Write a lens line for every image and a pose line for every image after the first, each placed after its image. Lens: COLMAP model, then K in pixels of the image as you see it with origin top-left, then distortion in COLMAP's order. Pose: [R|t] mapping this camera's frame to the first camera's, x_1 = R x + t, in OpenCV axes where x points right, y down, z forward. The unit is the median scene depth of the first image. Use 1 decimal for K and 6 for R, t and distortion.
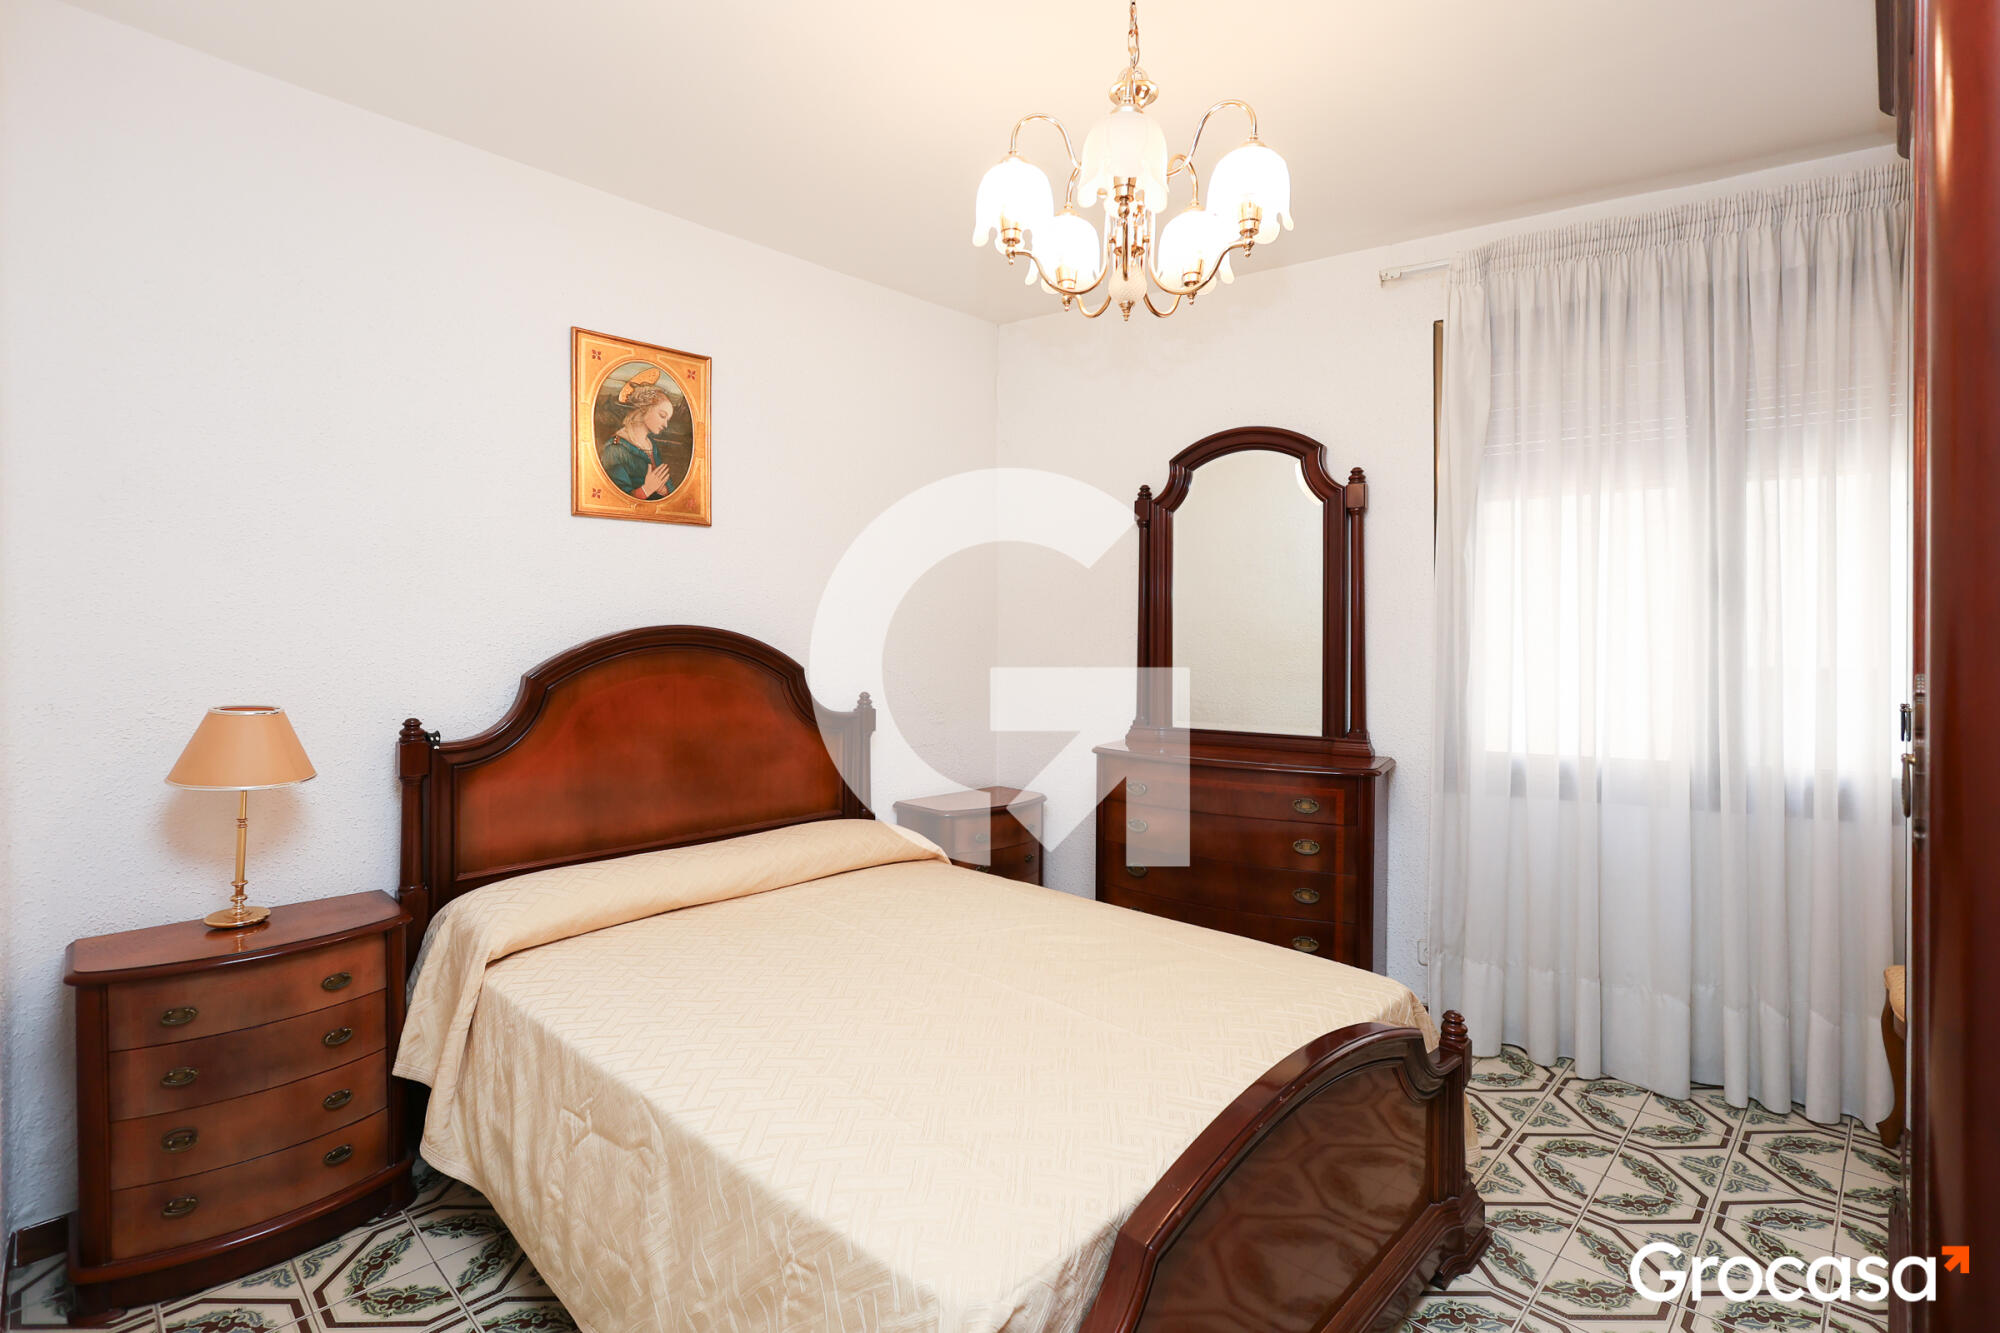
lens RADIAL K [[917.3, 0, 999.7], [0, 917.3, 638.7], [0, 0, 1]] dist [-0.000194, -0.000071]
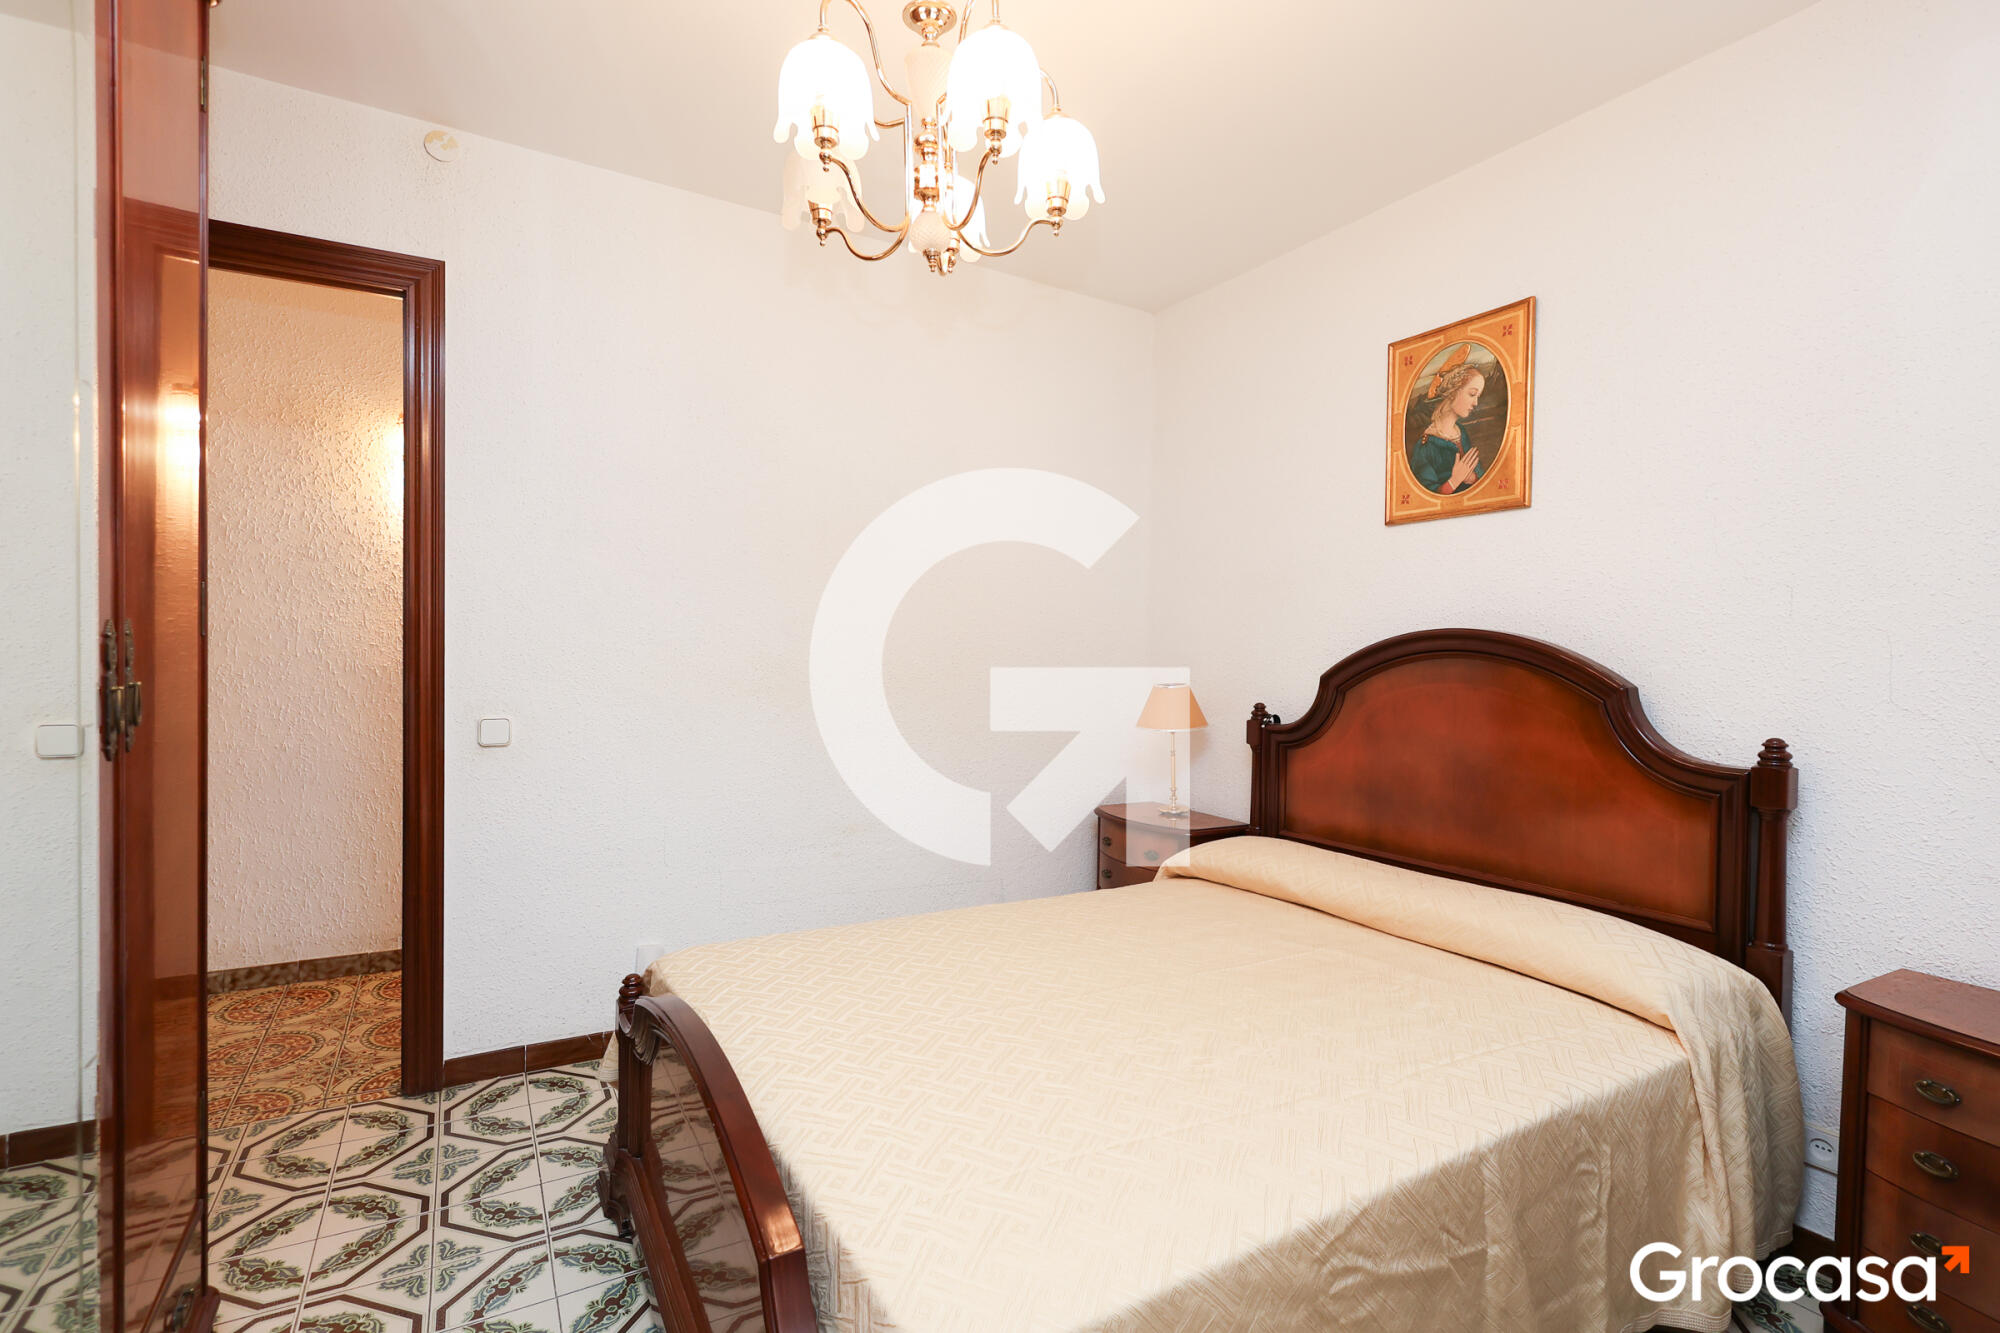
lens RADIAL K [[932.3, 0, 1002.4], [0, 932.3, 661.1], [0, 0, 1]] dist [-0.001659, -0.000312]
pose [[-0.261616, 0.016810, -0.965026, 0.641620], [-0.009415, 0.999756, 0.019967, 0.002342], [0.965126, 0.014309, -0.261394, 0.815838]]
